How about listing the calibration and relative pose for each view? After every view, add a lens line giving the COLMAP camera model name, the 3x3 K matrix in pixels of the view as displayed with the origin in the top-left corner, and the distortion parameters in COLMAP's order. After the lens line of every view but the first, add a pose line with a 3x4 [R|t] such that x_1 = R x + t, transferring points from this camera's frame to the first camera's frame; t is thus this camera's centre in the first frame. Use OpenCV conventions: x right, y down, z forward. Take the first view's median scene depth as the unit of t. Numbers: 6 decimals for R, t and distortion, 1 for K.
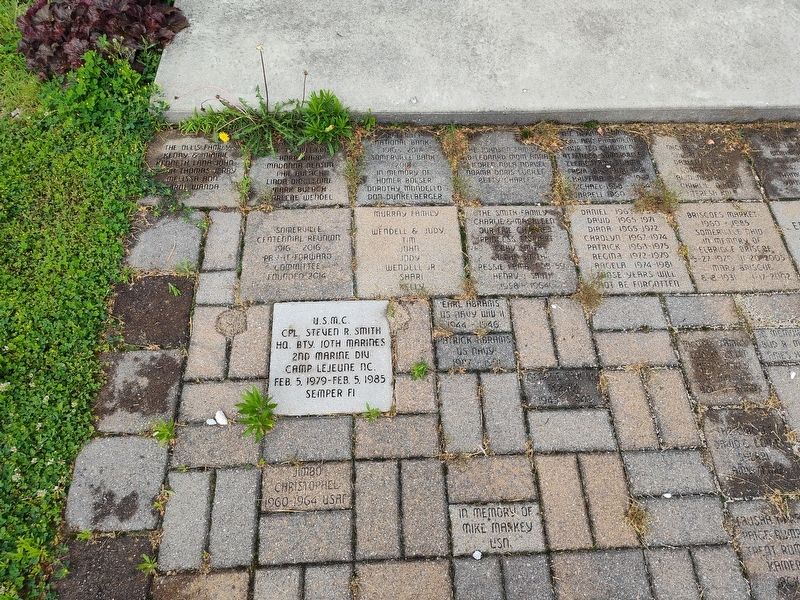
lens RADIAL K [[557.9, 0, 389.8], [0, 557.9, 296.5], [0, 0, 1]] dist [0.010903, -0.003076]
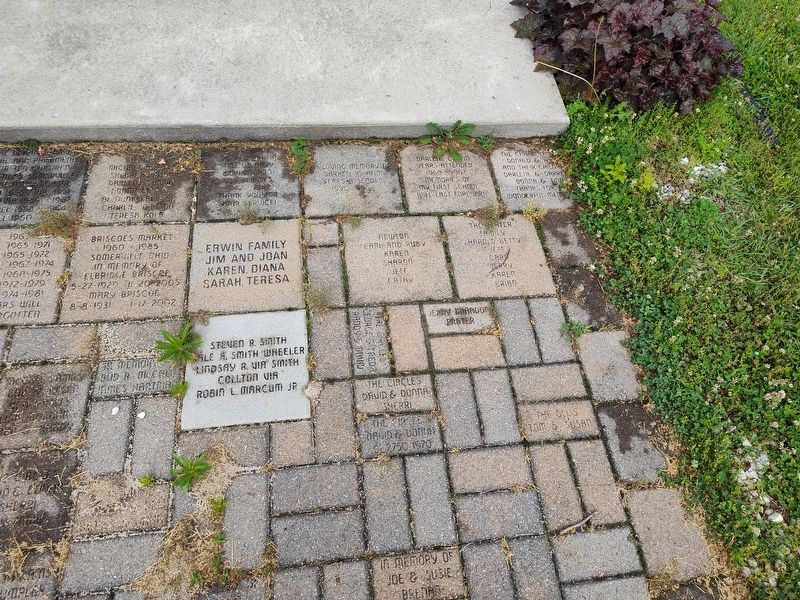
lens RADIAL K [[526.6, 0, 400.0], [0, 526.6, 300.0], [0, 0, 1]] dist [0.007104, -0.003384]
pose [[0.995128, -0.028940, 0.094247, 0.933094], [0.029633, 0.999543, -0.005957, -0.021121], [-0.094032, 0.008721, 0.995531, 0.061306]]
